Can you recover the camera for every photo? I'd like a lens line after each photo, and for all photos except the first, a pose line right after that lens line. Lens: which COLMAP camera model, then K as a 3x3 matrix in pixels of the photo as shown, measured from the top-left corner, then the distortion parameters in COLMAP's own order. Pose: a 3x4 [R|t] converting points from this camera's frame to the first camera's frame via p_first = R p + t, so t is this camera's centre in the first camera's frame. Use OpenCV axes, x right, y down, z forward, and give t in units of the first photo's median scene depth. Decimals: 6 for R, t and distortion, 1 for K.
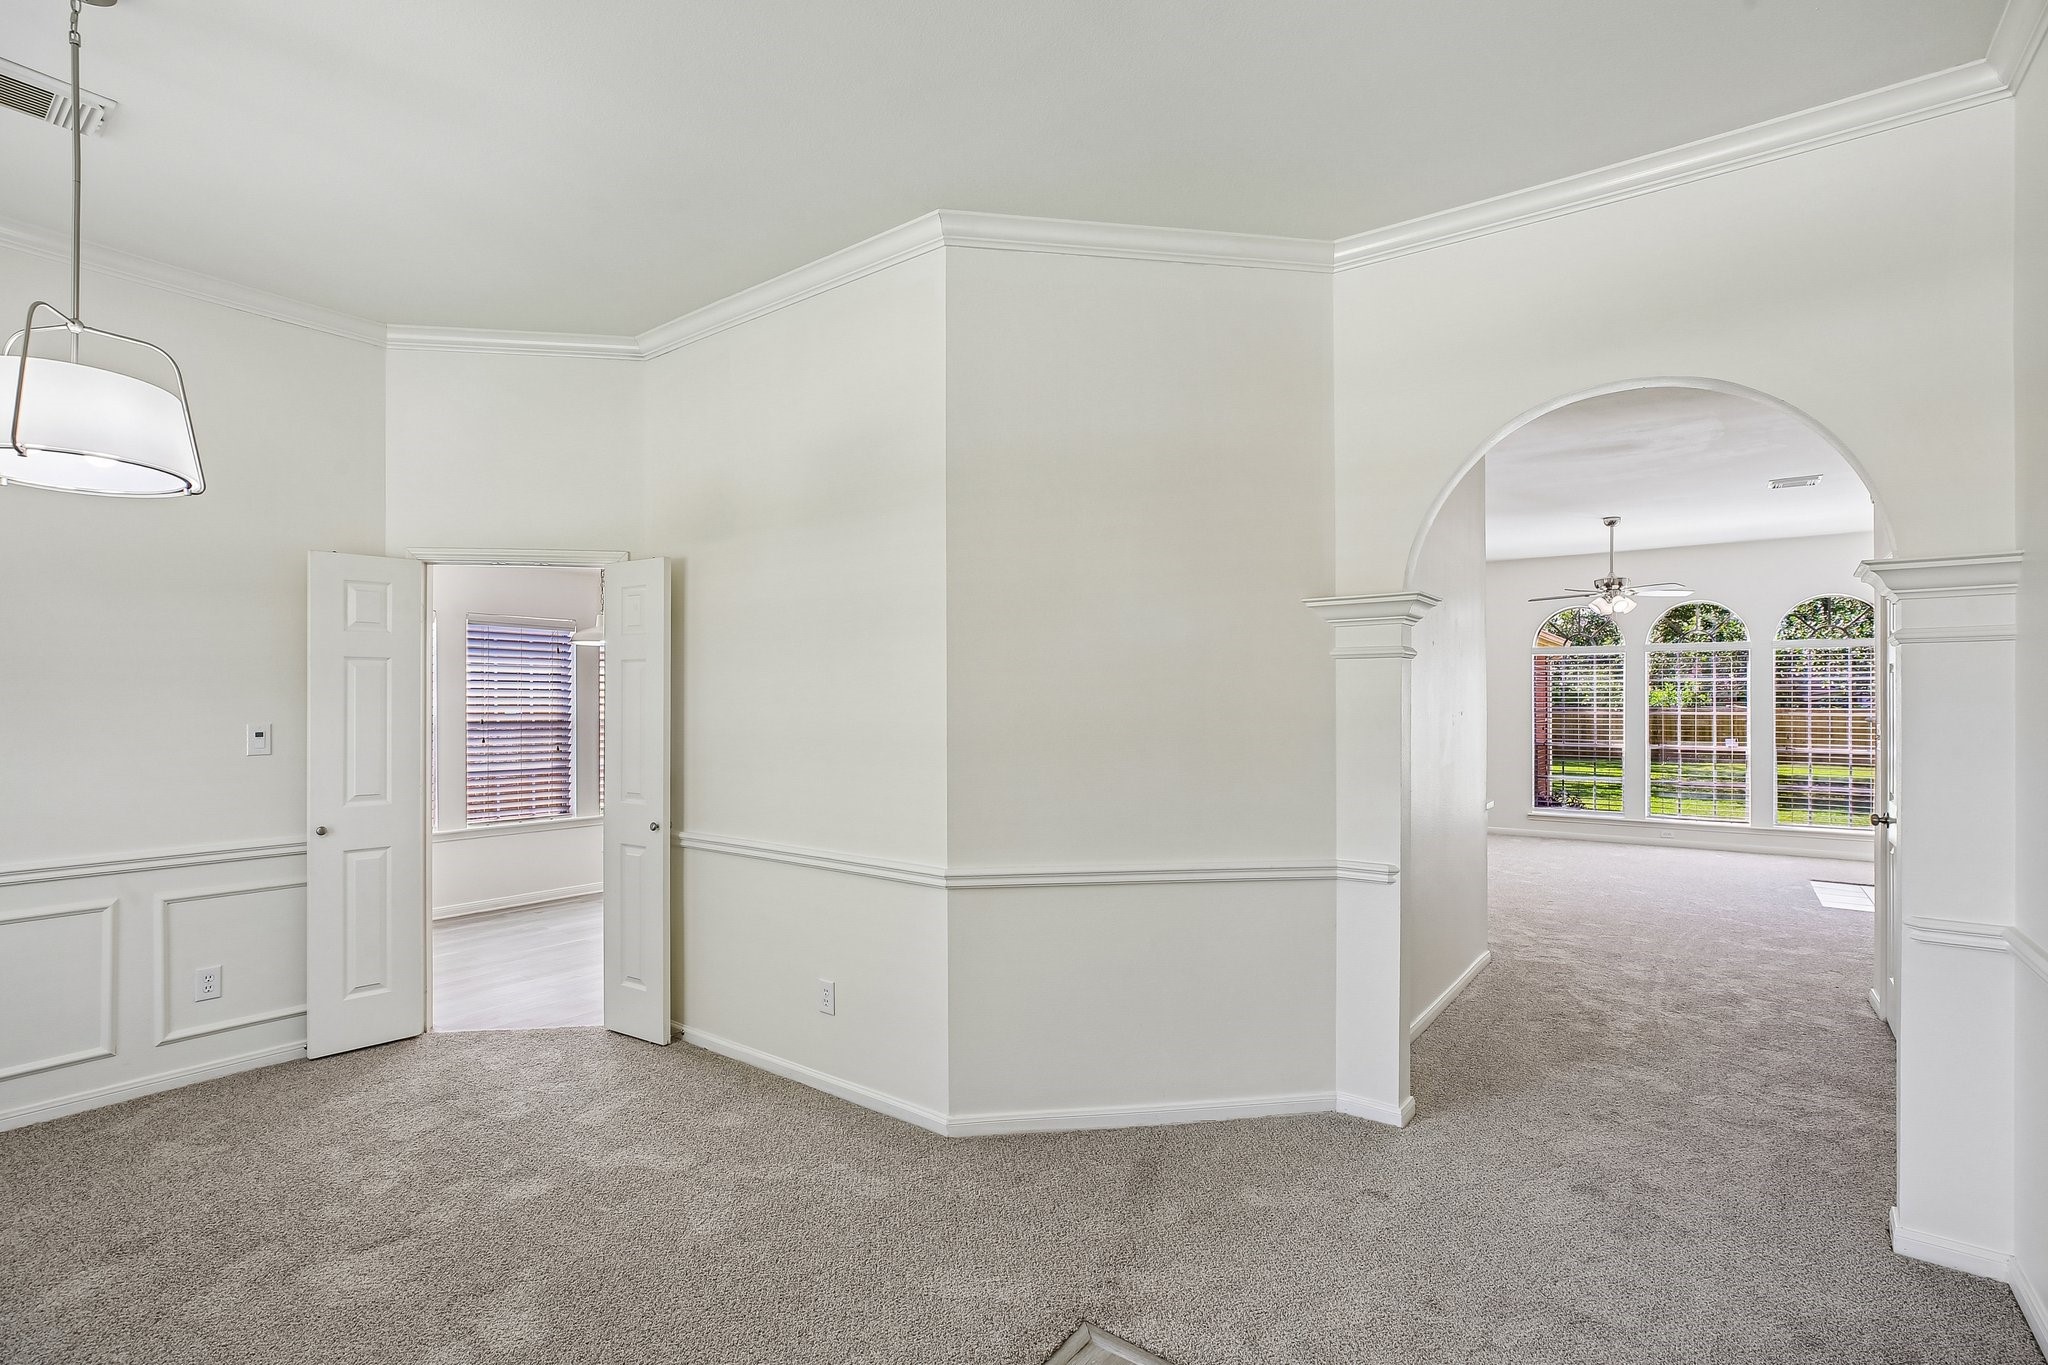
lens RADIAL K [[949.5, 0, 1023.5], [0, 949.5, 706.1], [0, 0, 1]] dist [-0.036410, 0.011033]
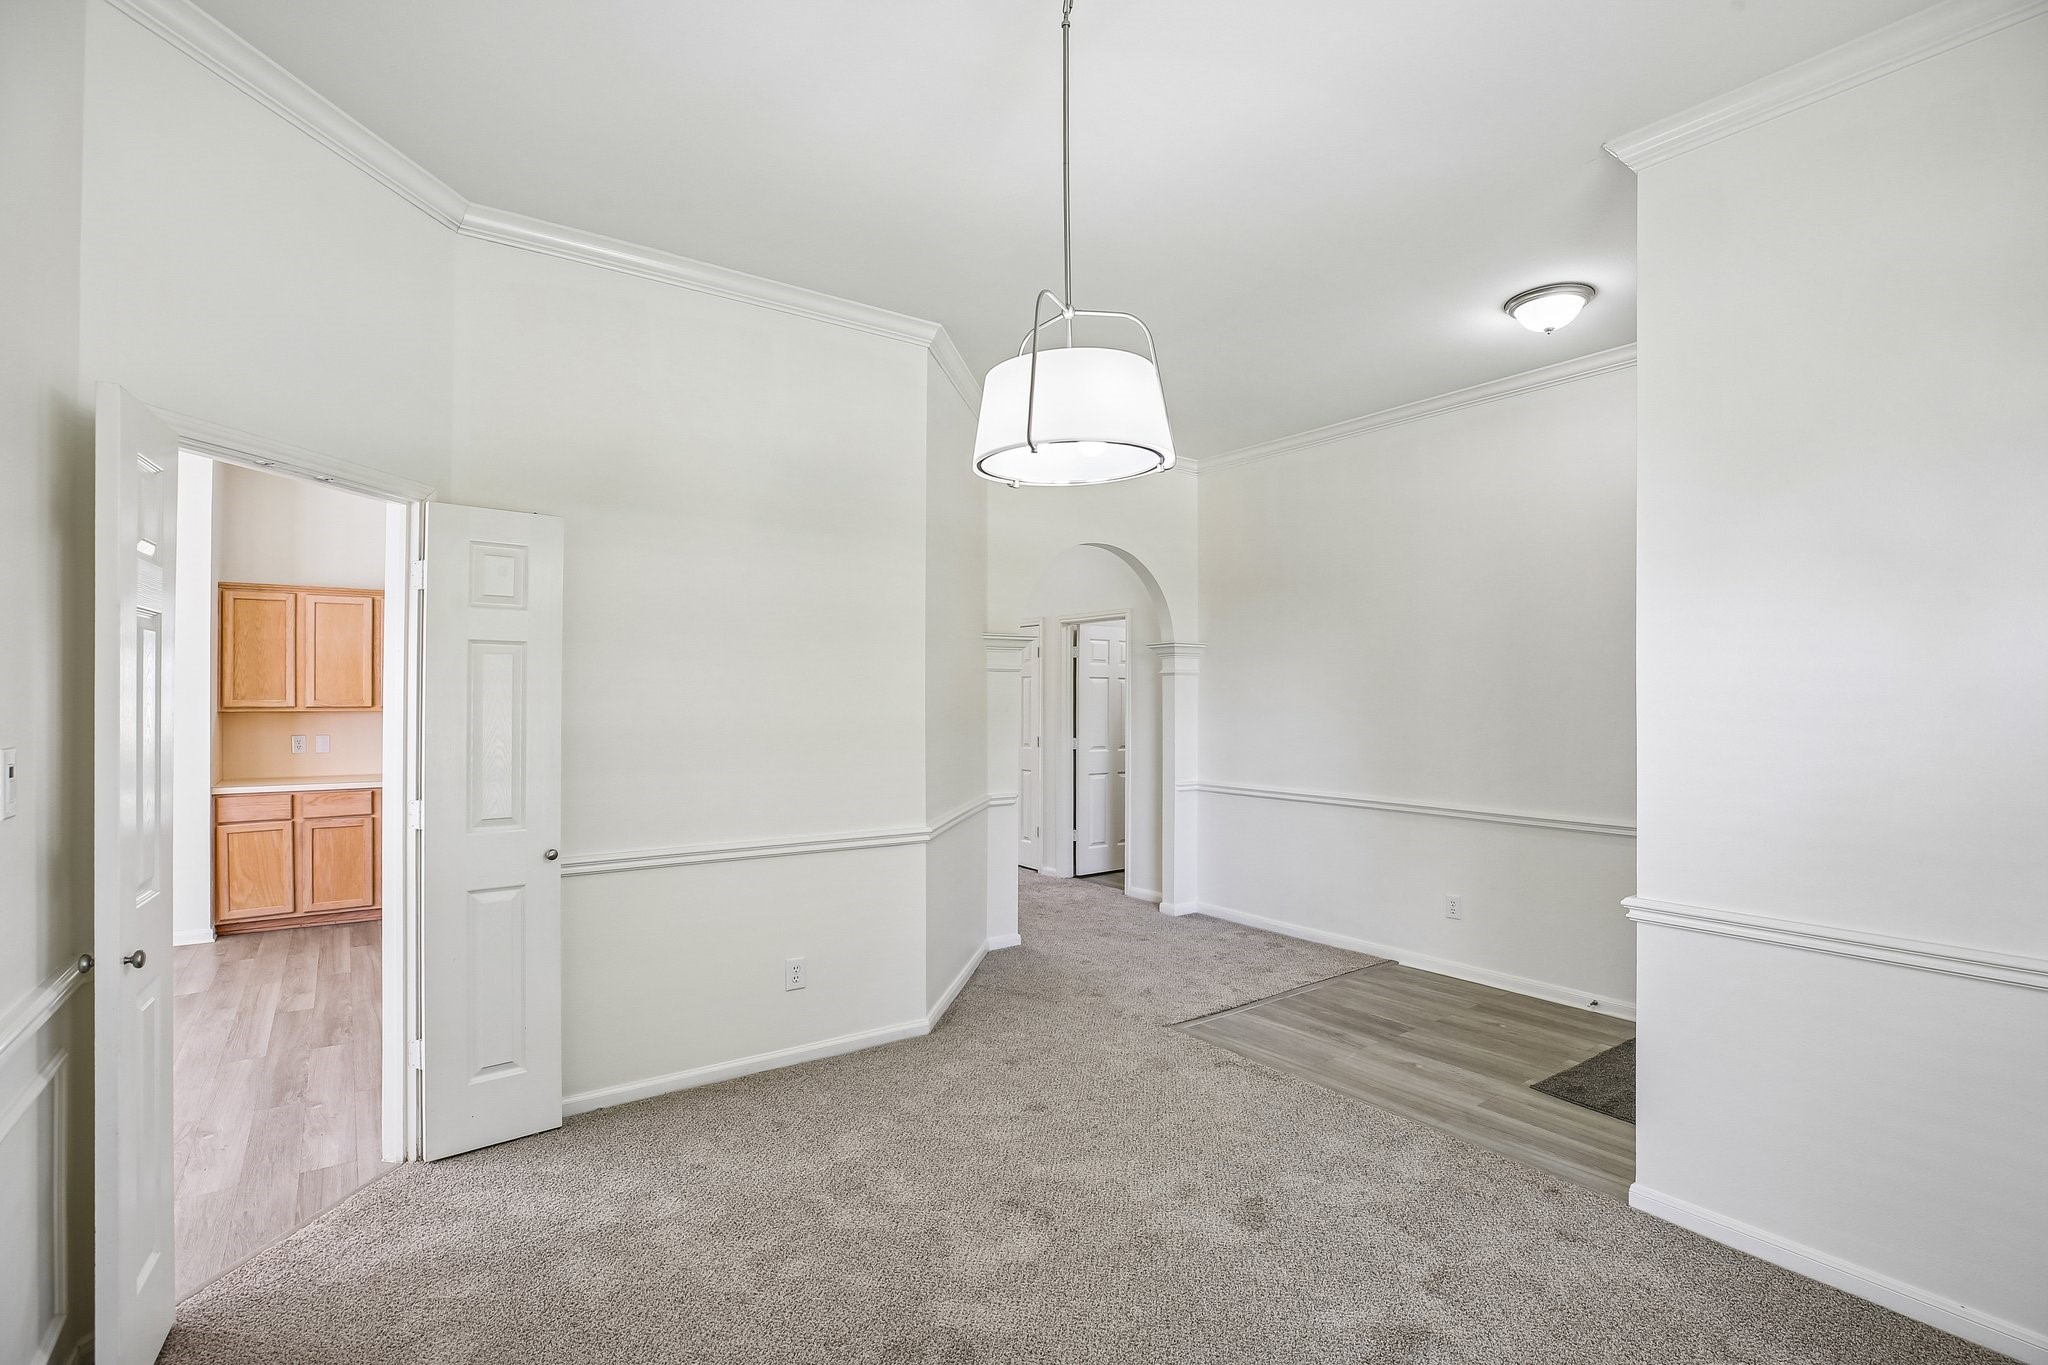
lens RADIAL K [[947.1, 0, 1015.9], [0, 947.1, 688.8], [0, 0, 1]] dist [-0.030788, 0.000564]
pose [[0.306303, 0.008304, 0.951898, -0.489454], [-0.001214, 0.999965, -0.008332, -0.002592], [-0.951933, 0.001397, 0.306302, 0.185699]]
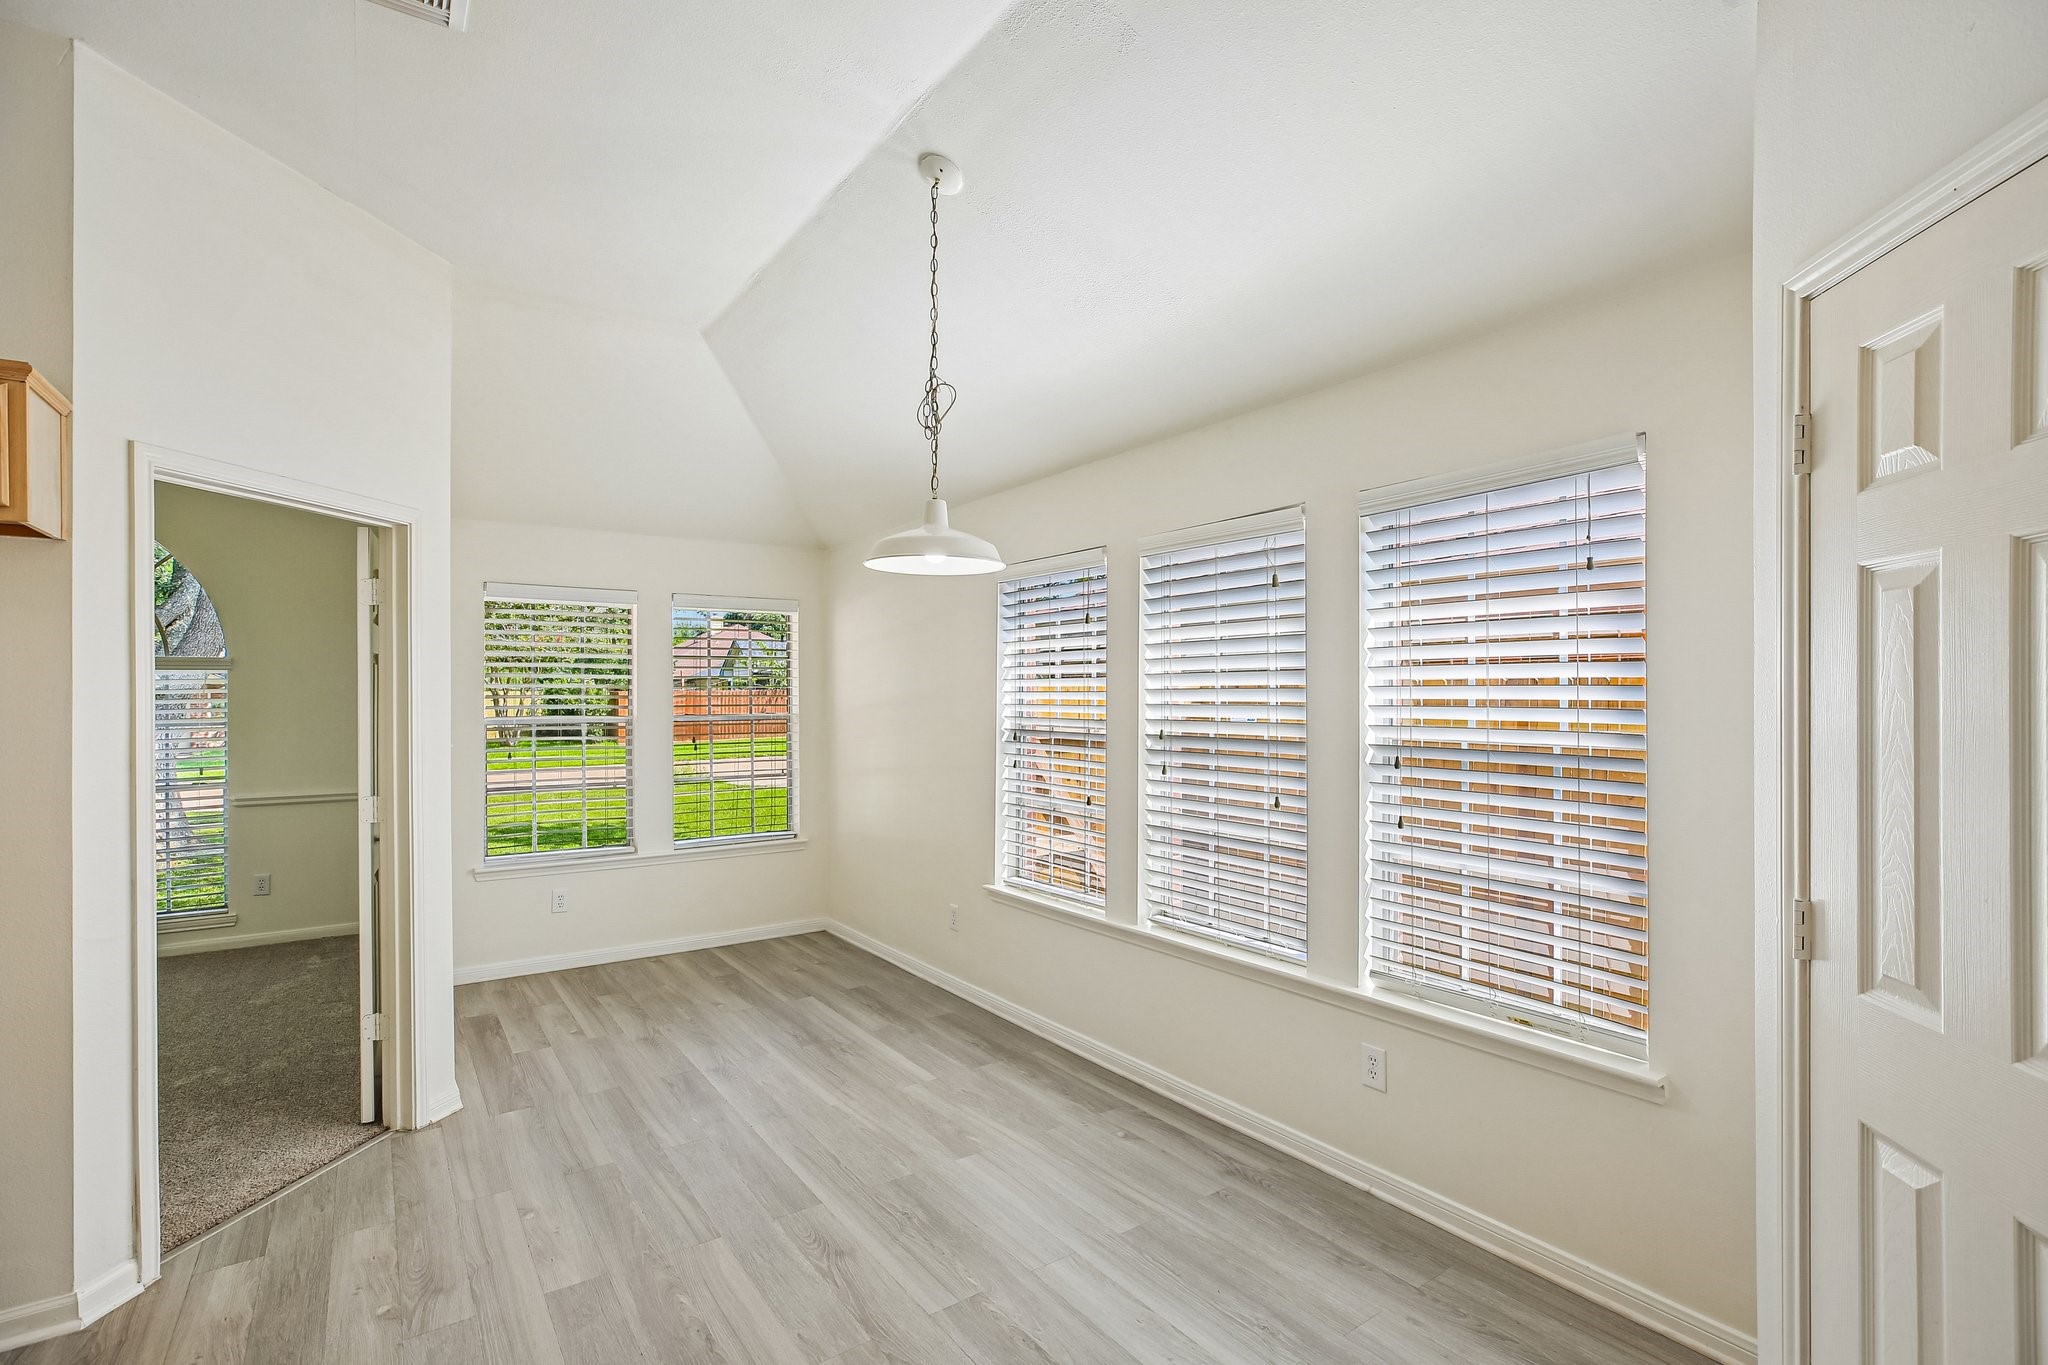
lens RADIAL K [[936.8, 0, 1000.2], [0, 936.8, 689.9], [0, 0, 1]] dist [-0.057995, 0.018913]
pose [[-0.323743, -0.004936, -0.946132, -0.038008], [0.007065, 0.999946, -0.007635, -0.004386], [0.946119, -0.009156, -0.323691, 0.874986]]
